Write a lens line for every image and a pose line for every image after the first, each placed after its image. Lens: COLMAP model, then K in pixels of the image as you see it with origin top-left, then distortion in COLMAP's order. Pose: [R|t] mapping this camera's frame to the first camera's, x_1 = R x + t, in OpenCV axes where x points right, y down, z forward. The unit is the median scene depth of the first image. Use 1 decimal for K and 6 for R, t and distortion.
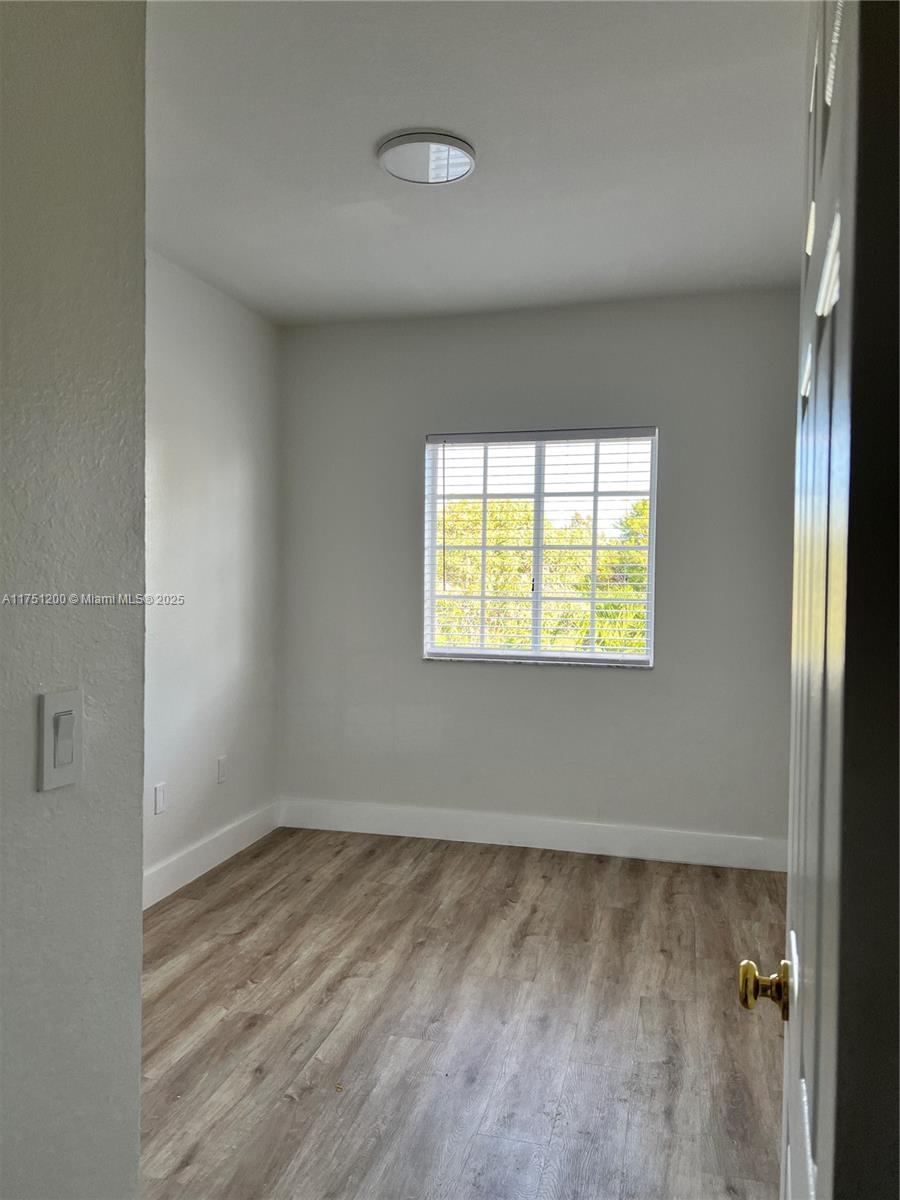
lens RADIAL K [[909.3, 0, 448.5], [0, 909.3, 601.5], [0, 0, 1]] dist [-0.001524, -0.000632]
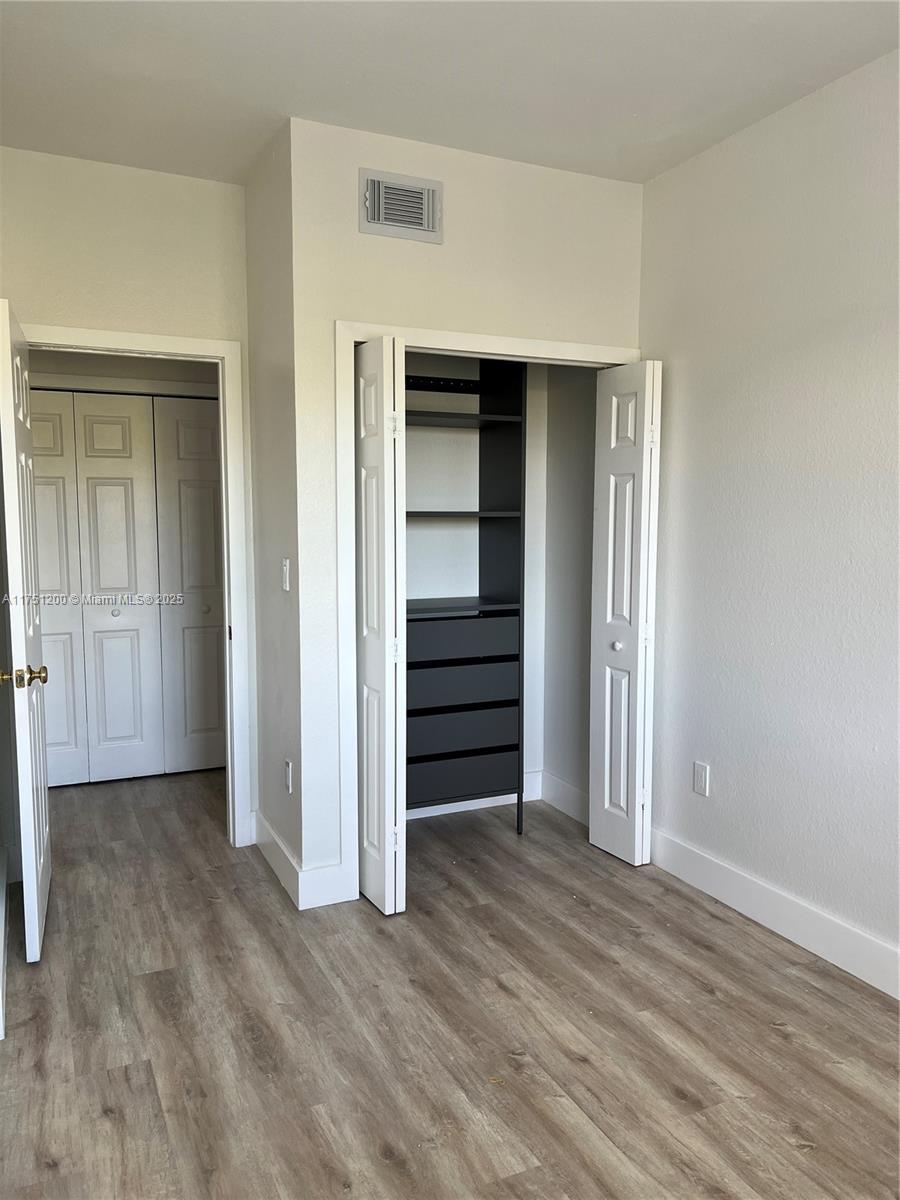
lens RADIAL K [[909.3, 0, 450.7], [0, 909.3, 600.0], [0, 0, 1]] dist [-0.001524, -0.000632]
pose [[-0.771418, 0.046233, -0.634647, 0.399728], [-0.027353, 0.994026, 0.105661, -0.037767], [0.635740, 0.098868, -0.765545, 1.367040]]
